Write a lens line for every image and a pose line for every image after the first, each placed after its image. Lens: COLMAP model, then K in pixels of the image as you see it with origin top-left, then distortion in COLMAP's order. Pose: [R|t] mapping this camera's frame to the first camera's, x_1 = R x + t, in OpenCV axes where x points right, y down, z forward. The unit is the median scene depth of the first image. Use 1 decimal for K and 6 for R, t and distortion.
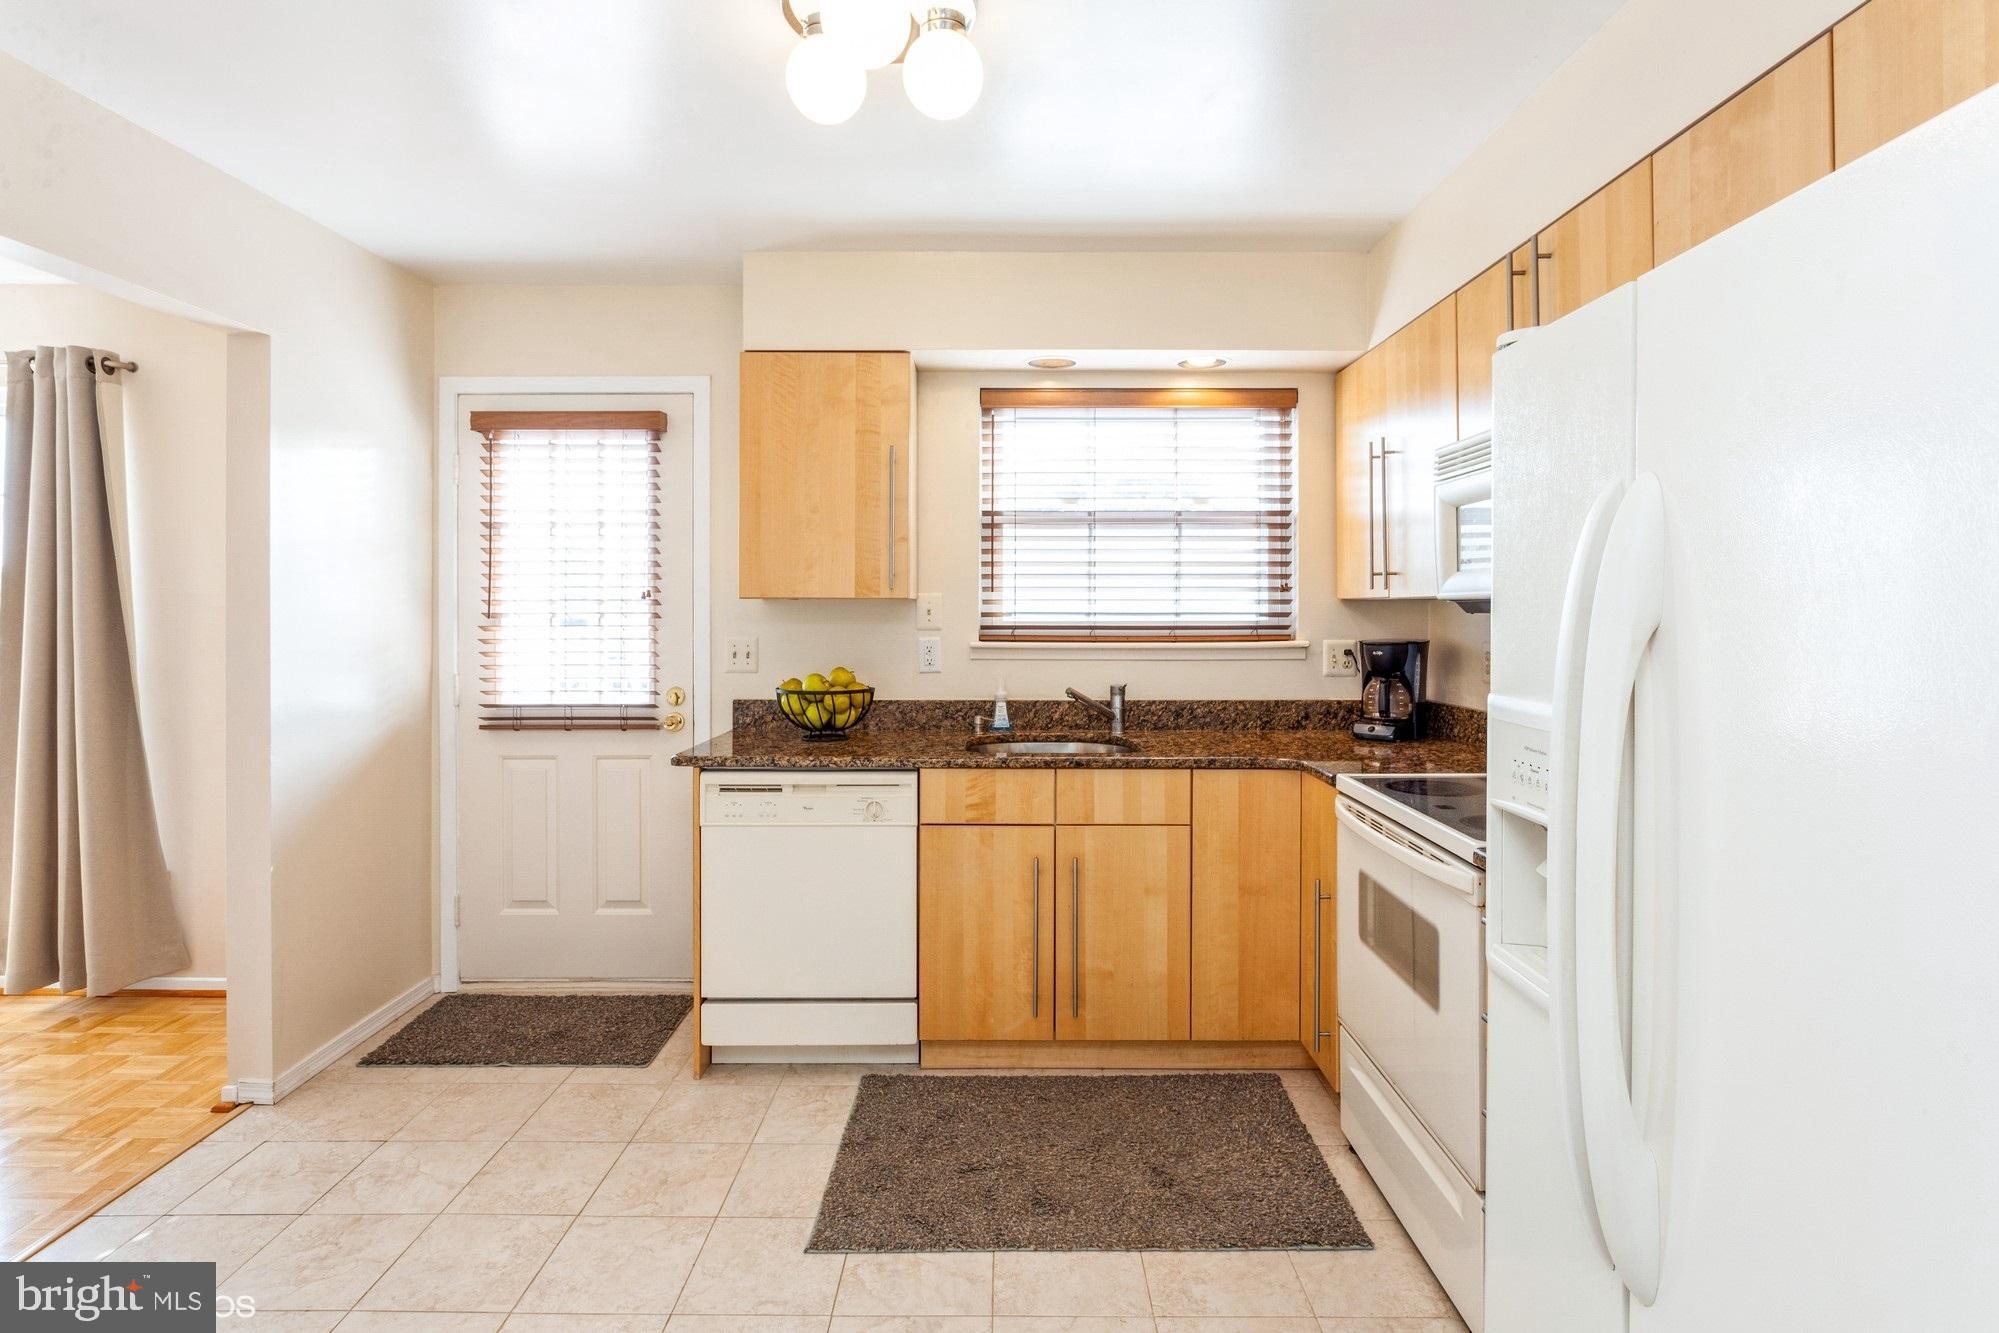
lens RADIAL K [[1002.5, 0, 1008.9], [0, 1002.5, 604.6], [0, 0, 1]] dist [-0.012001, 0.004798]
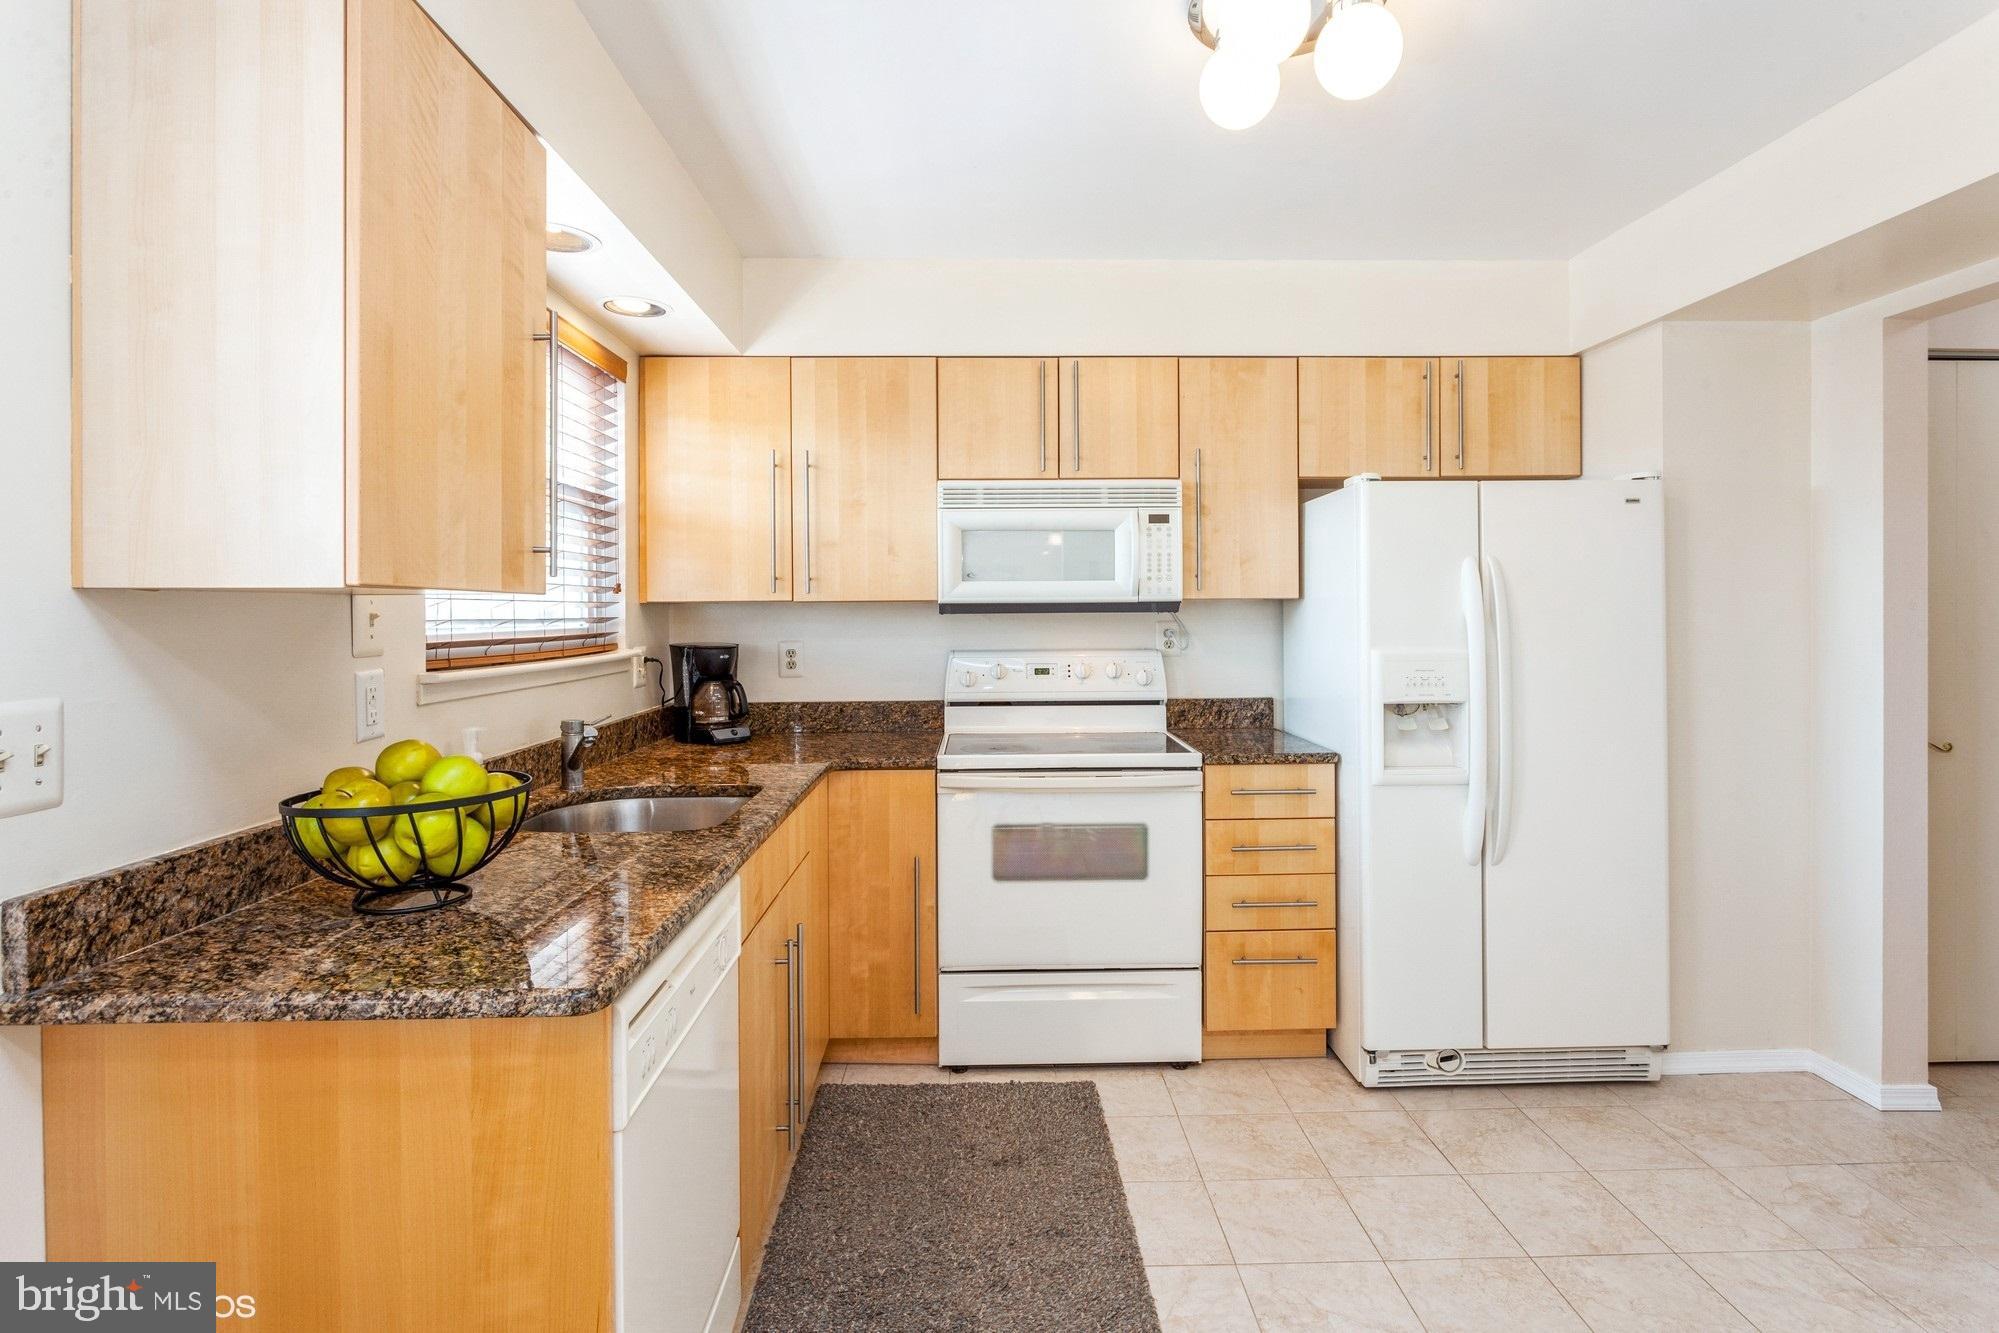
lens RADIAL K [[1002.5, 0, 1007.0], [0, 1002.5, 614.6], [0, 0, 1]] dist [-0.012001, 0.004798]
pose [[-0.018901, -0.002688, 0.999818, -0.612676], [0.002773, 0.999992, 0.002741, 0.004256], [-0.999818, 0.002824, -0.018893, 0.712060]]
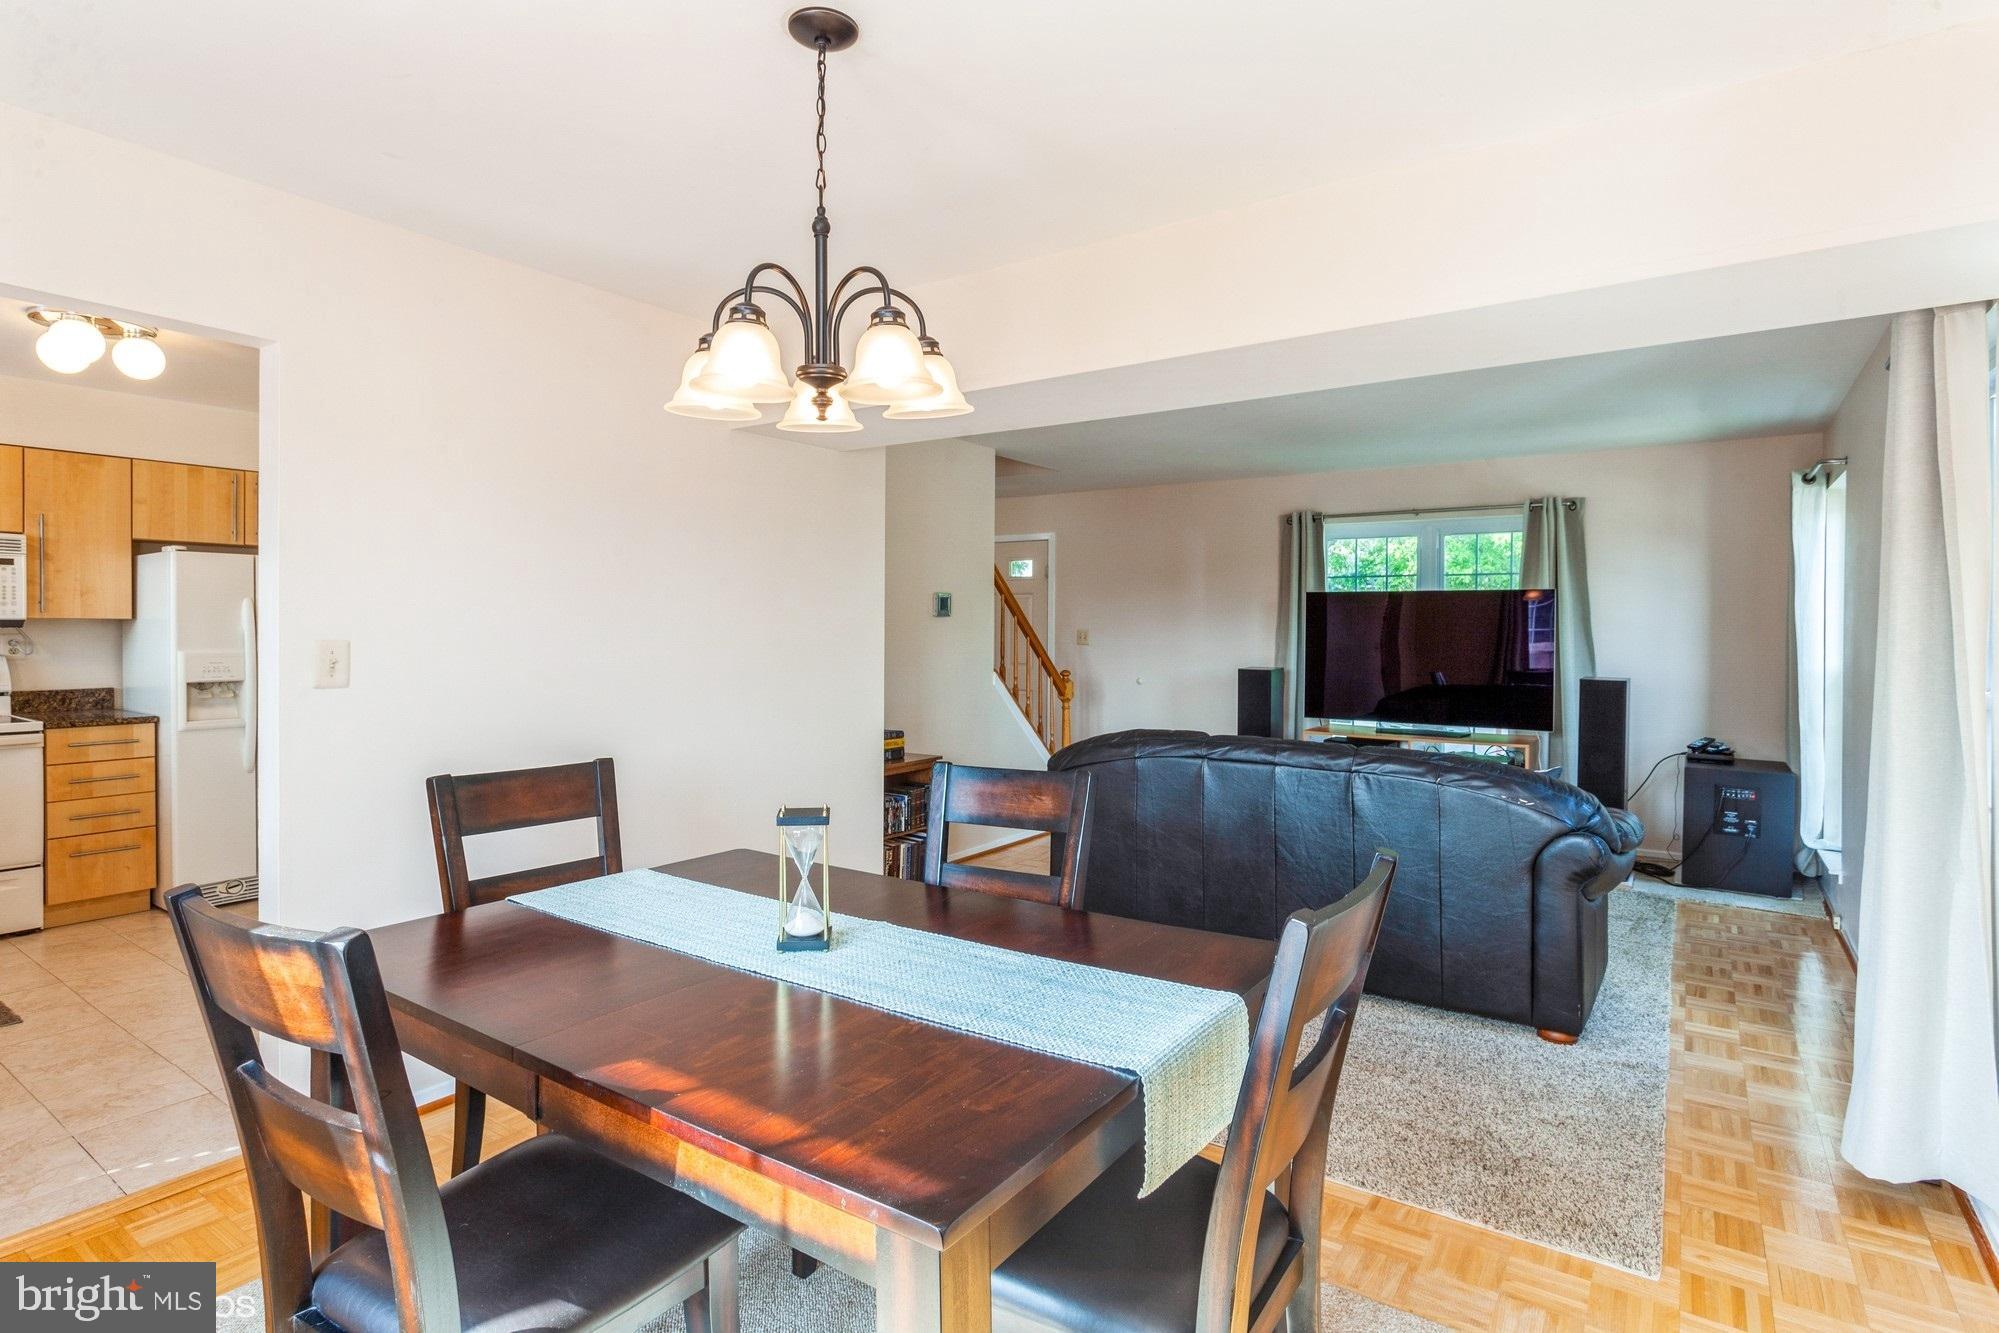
lens RADIAL K [[1002.5, 0, 990.8], [0, 1002.5, 639.7], [0, 0, 1]] dist [-0.012001, 0.004798]
pose [[-0.815151, -0.013054, 0.579102, -1.507302], [-0.008425, 0.999907, 0.010681, -0.004091], [-0.579187, 0.003827, -0.815185, 0.869597]]
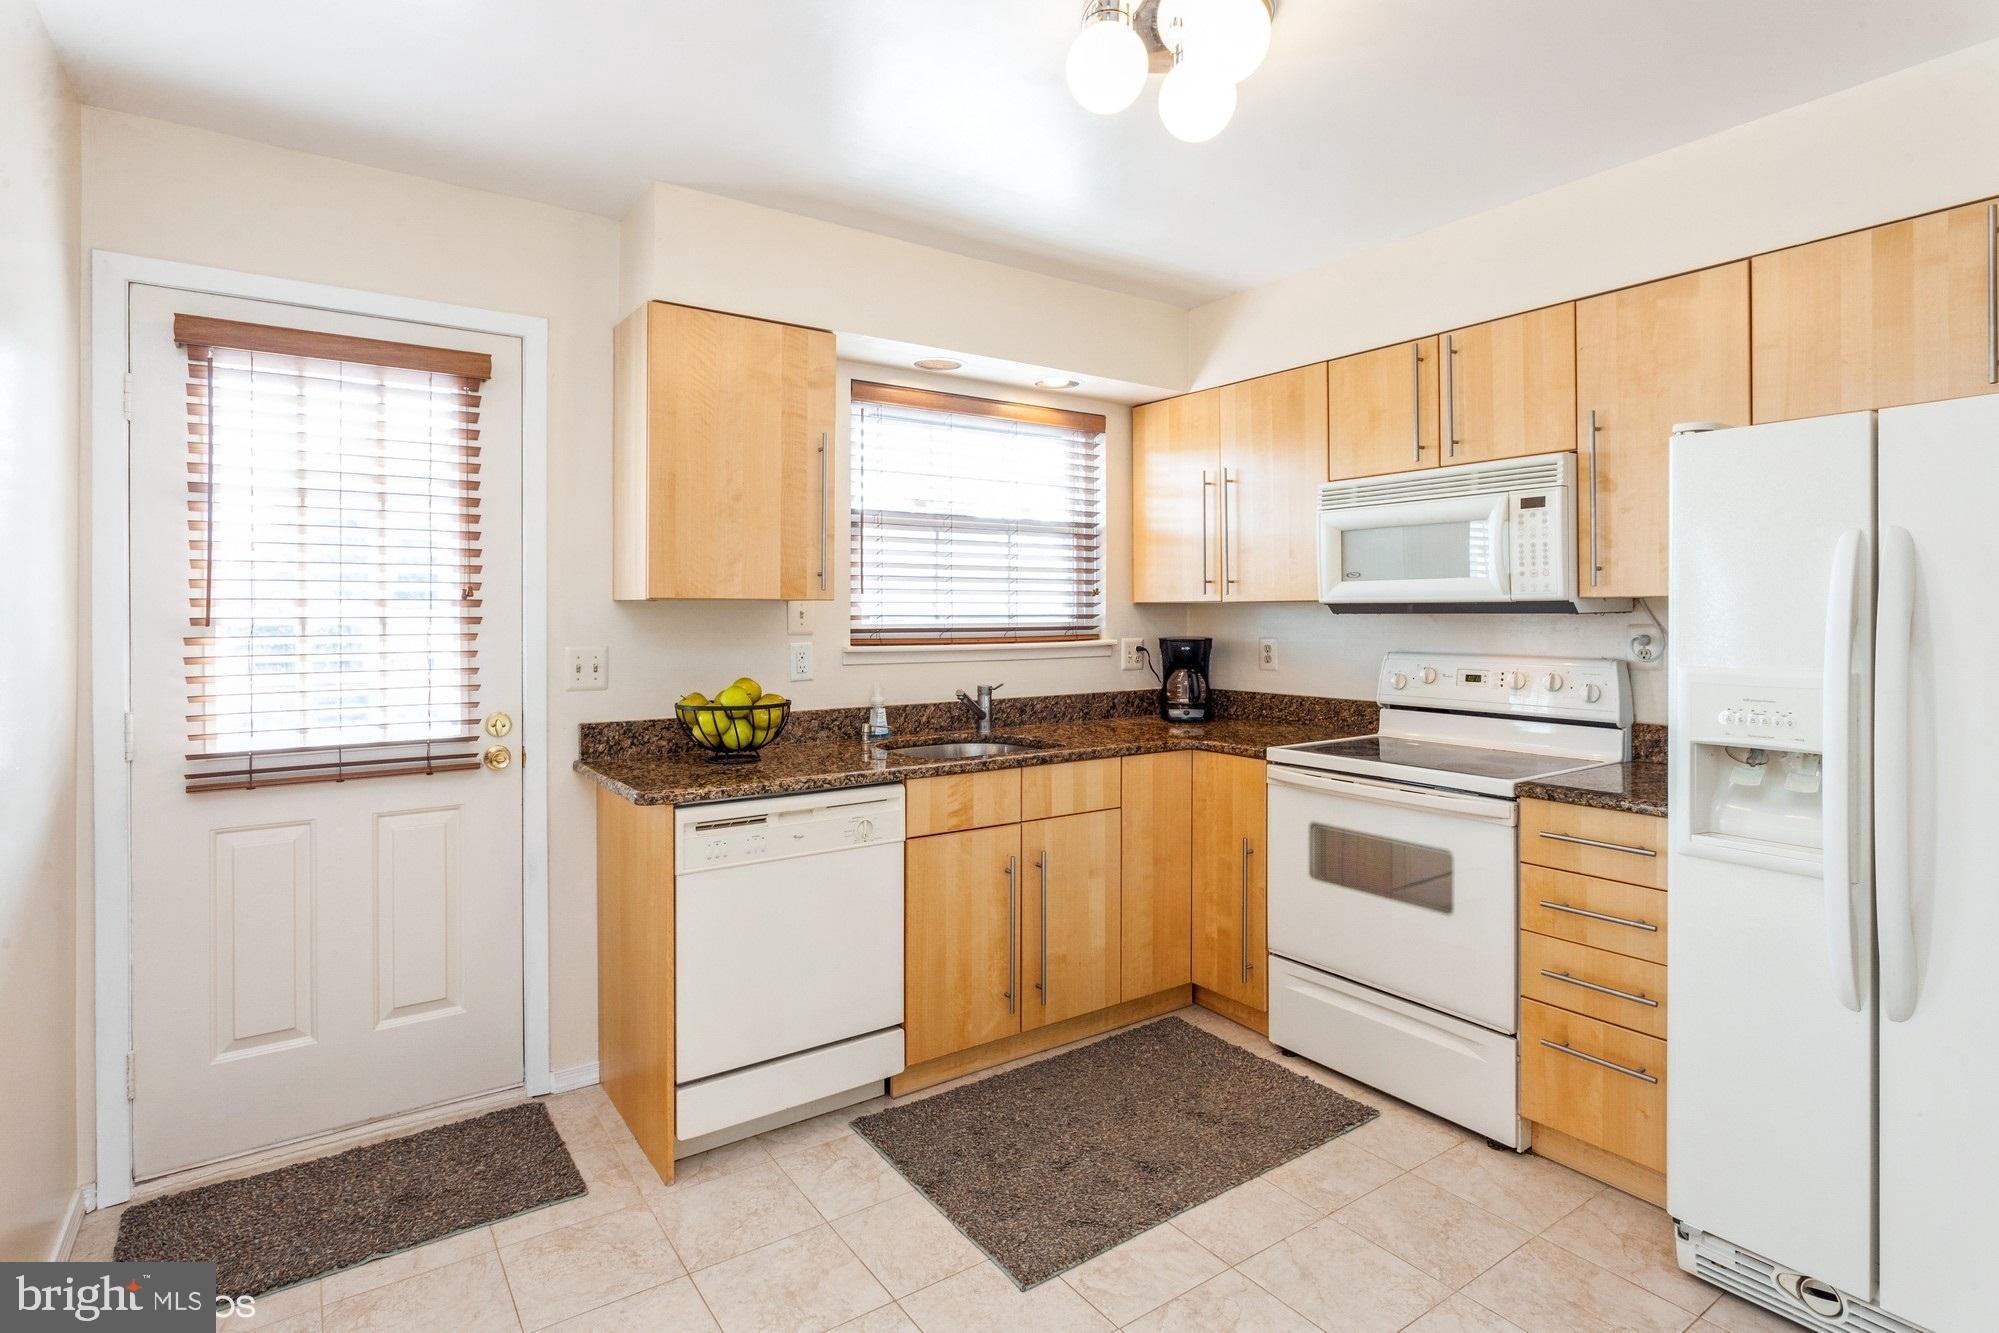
lens RADIAL K [[1002.5, 0, 1002.9], [0, 1002.5, 609.5], [0, 0, 1]] dist [-0.012001, 0.004798]
pose [[0.820040, 0.000346, 0.572306, -0.470472], [-0.000701, 1.000000, 0.000399, 0.001939], [-0.572306, -0.000728, 0.820040, 0.145996]]
